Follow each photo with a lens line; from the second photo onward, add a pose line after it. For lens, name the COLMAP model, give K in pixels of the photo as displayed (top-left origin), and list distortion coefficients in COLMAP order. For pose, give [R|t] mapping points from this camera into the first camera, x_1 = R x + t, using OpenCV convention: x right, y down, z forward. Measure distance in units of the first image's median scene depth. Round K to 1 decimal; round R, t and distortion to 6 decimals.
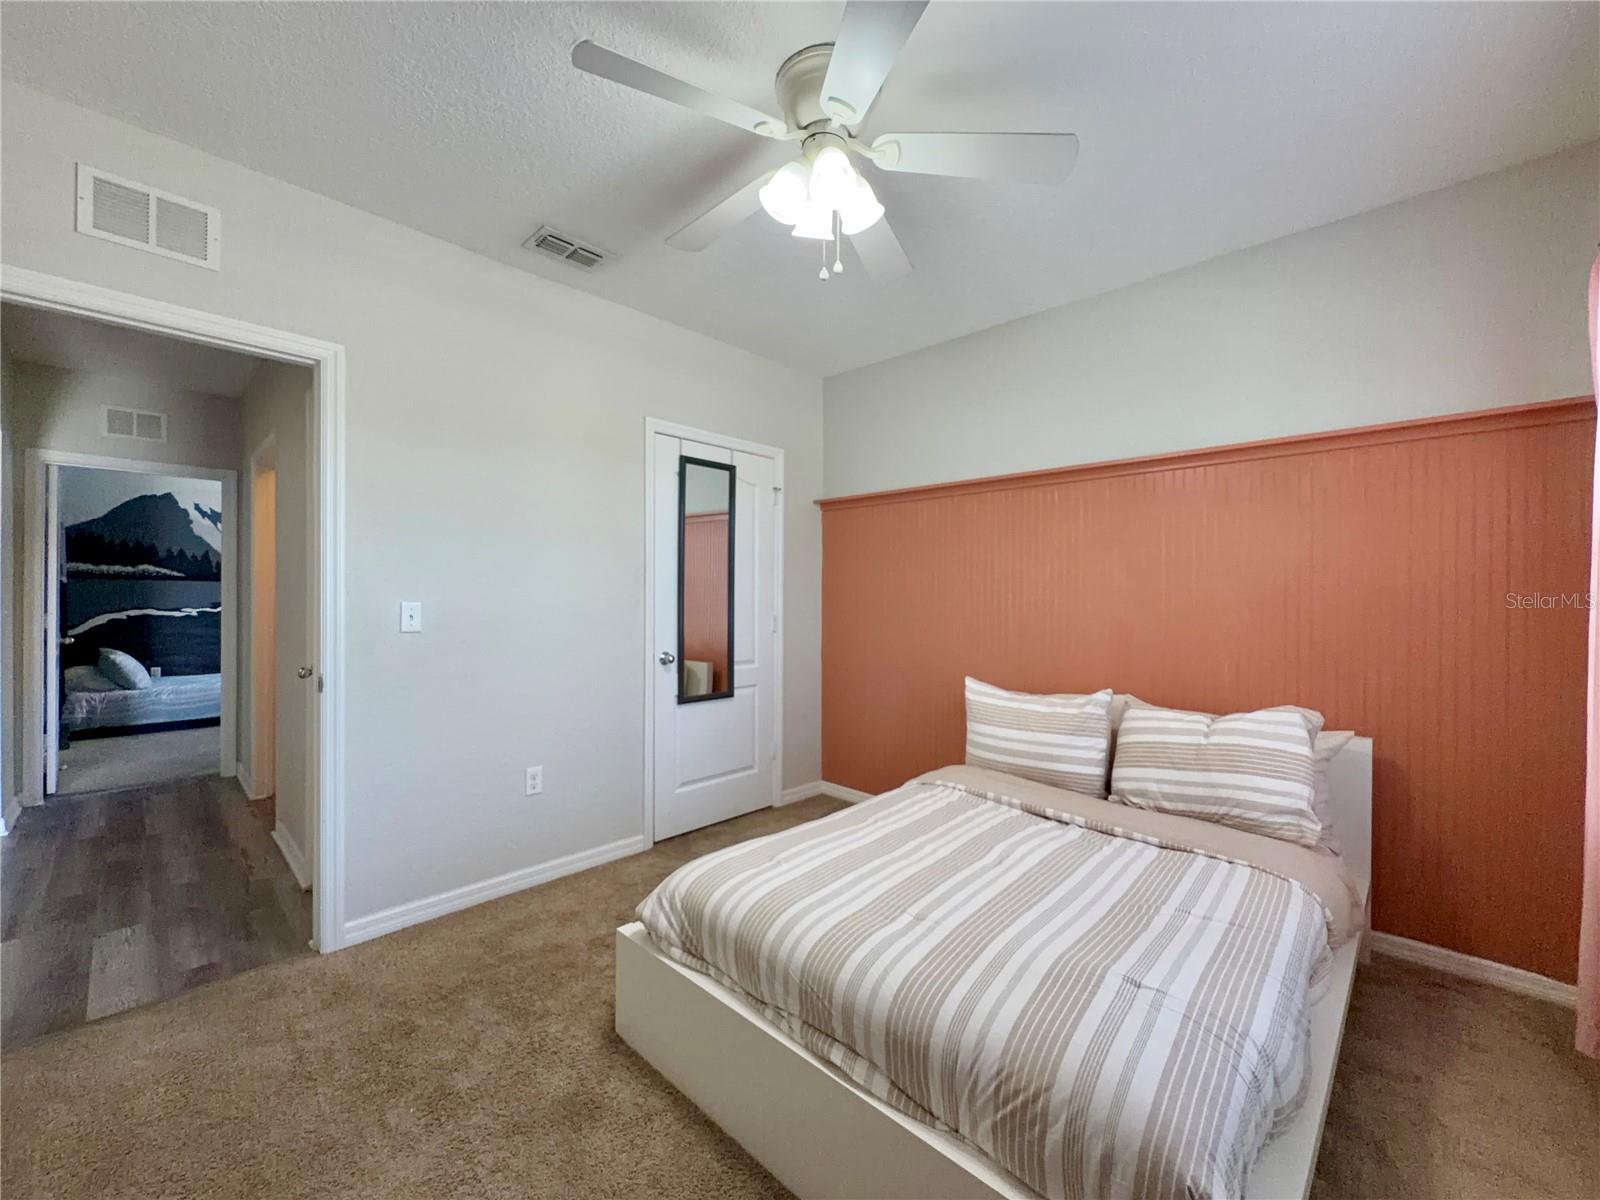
lens RADIAL K [[642.6, 0, 794.7], [0, 642.6, 596.7], [0, 0, 1]] dist [0.001376, 0.000422]
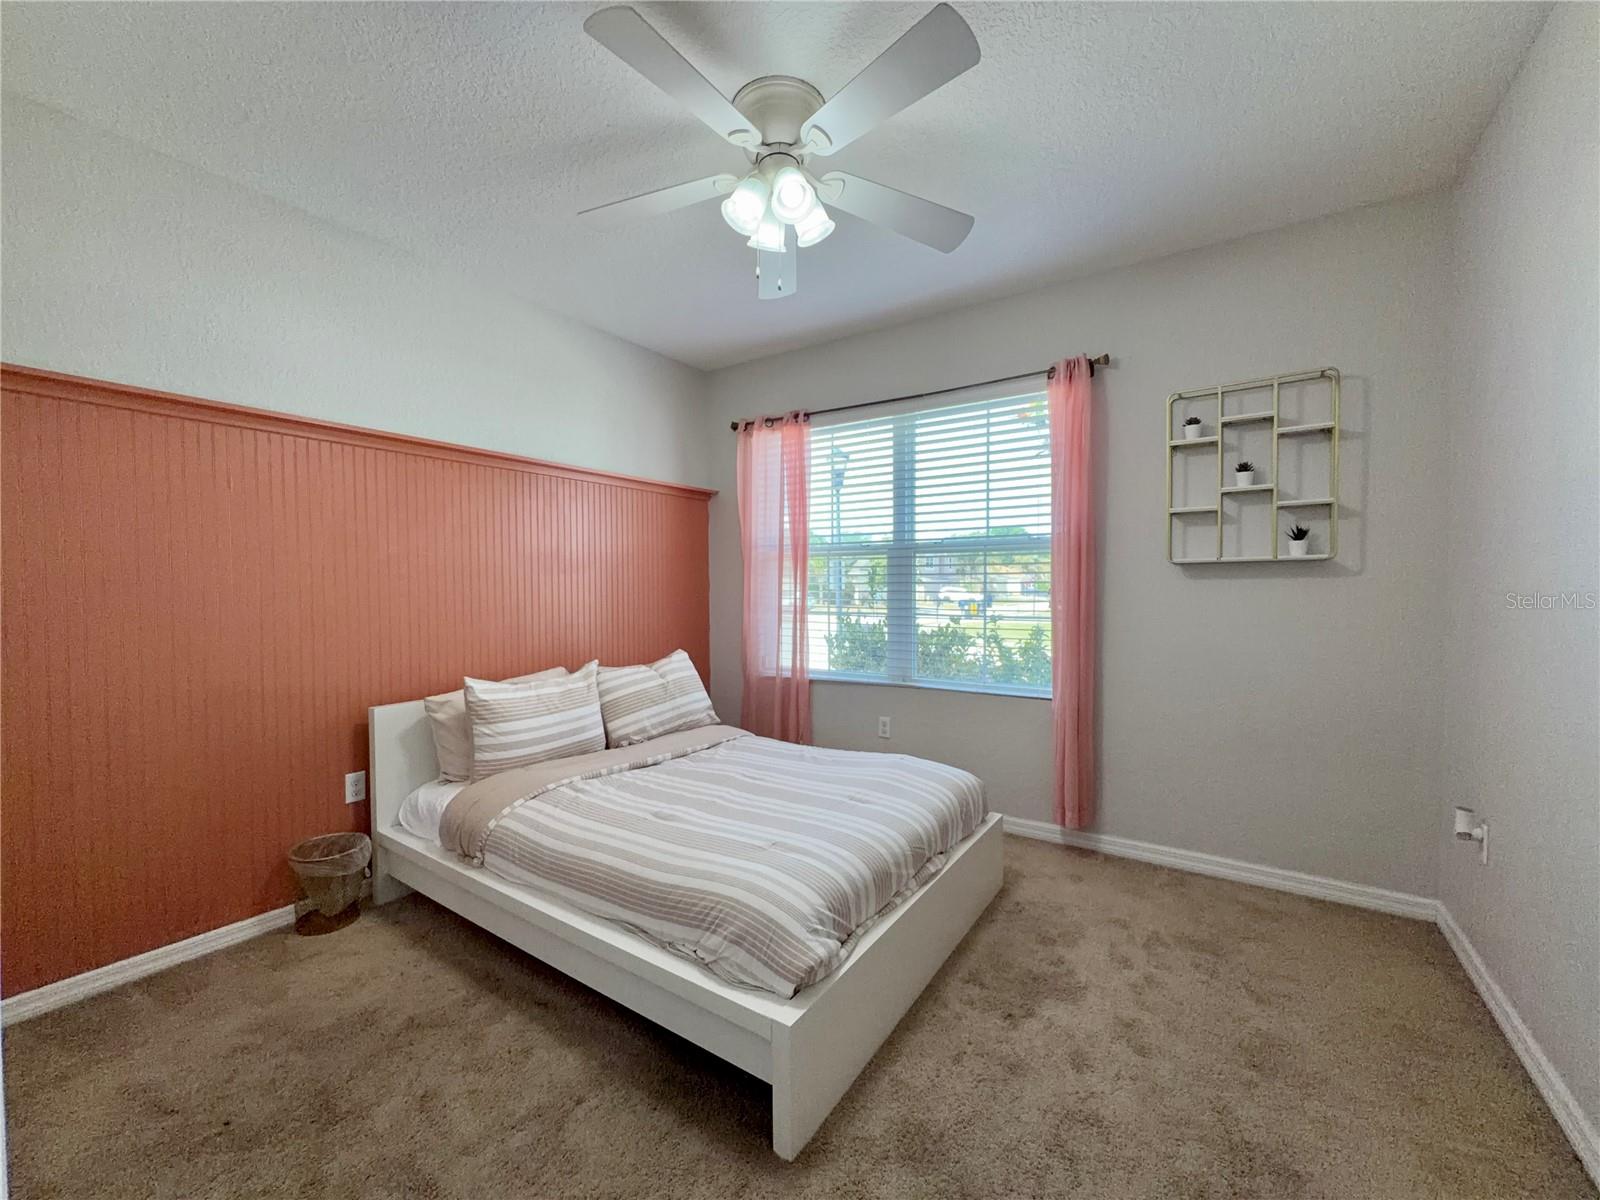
lens RADIAL K [[642.6, 0, 799.7], [0, 642.6, 600.0], [0, 0, 1]] dist [0.001376, 0.000422]
pose [[-0.167510, -0.025251, 0.985547, -0.829625], [0.007818, 0.999606, 0.026940, 0.004332], [-0.985839, 0.012218, -0.167247, 0.919623]]
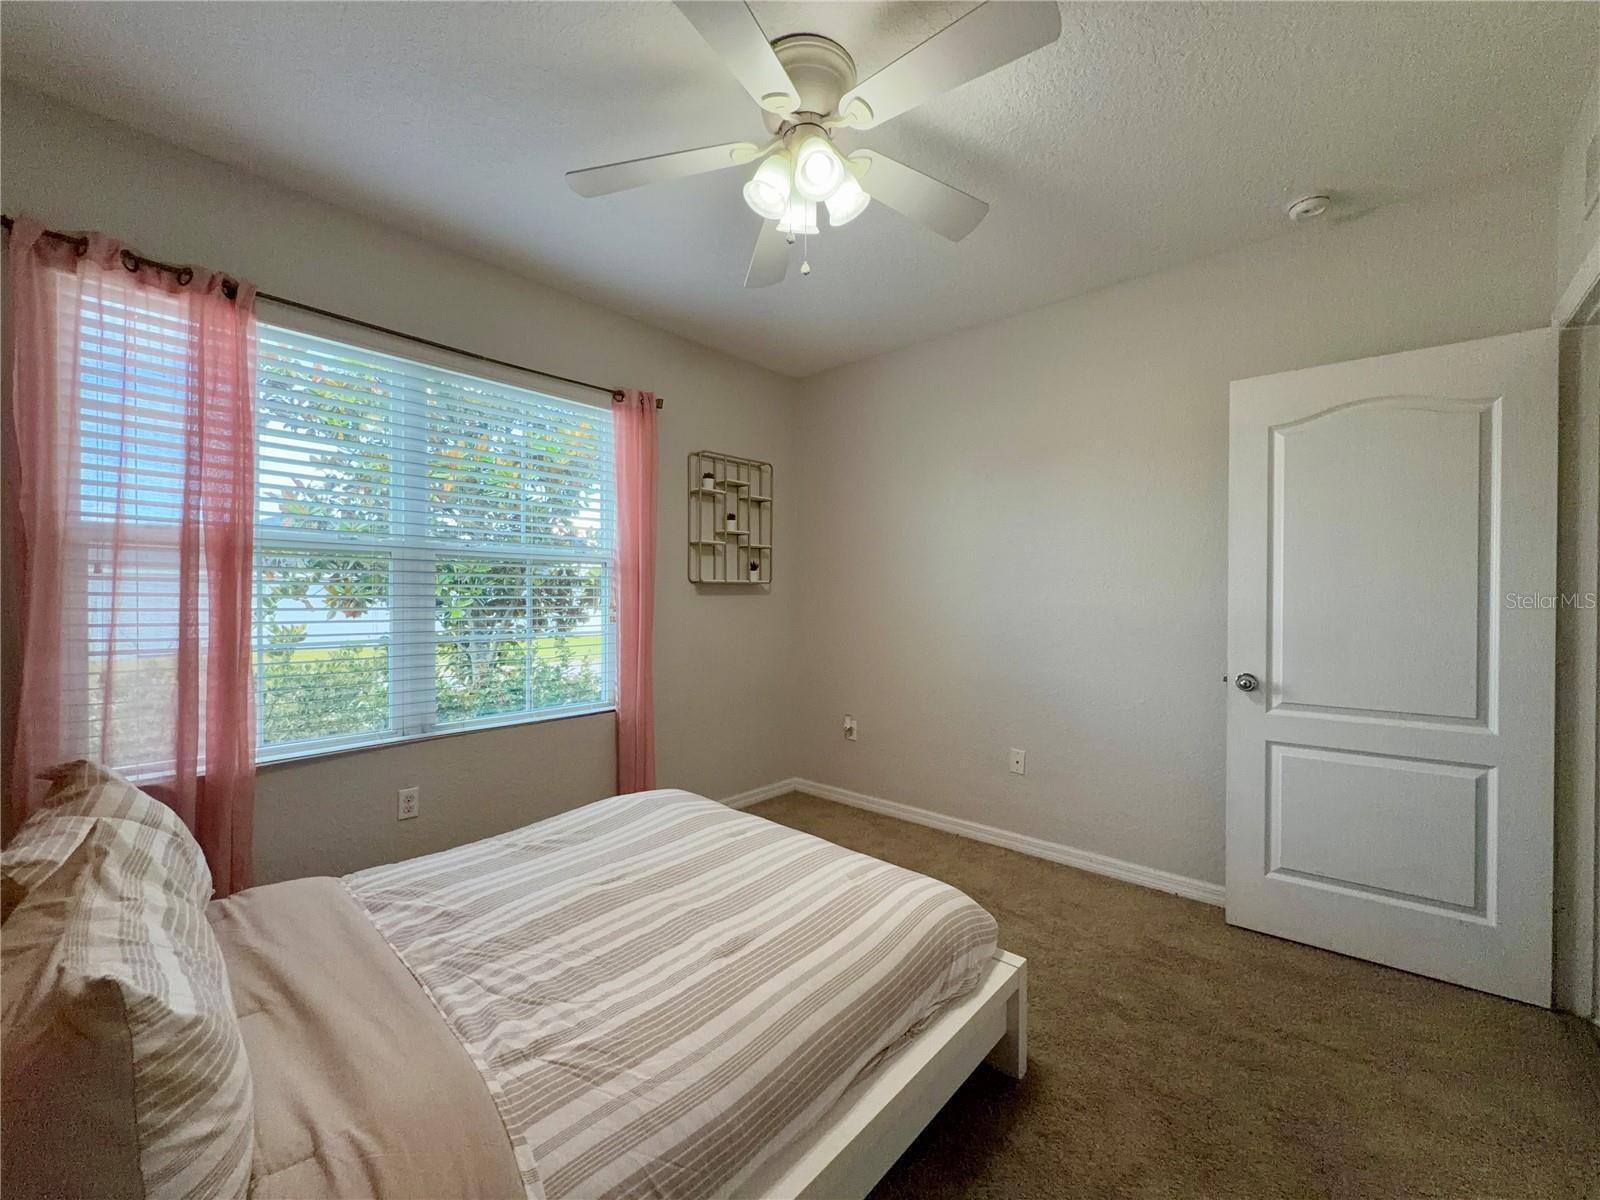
lens RADIAL K [[642.6, 0, 795.9], [0, 642.6, 596.5], [0, 0, 1]] dist [0.001376, 0.000422]
pose [[-0.999479, -0.005289, -0.031835, 0.072131], [-0.005404, 0.999979, 0.003517, 0.000730], [0.031815, 0.003687, -0.999487, 1.580650]]
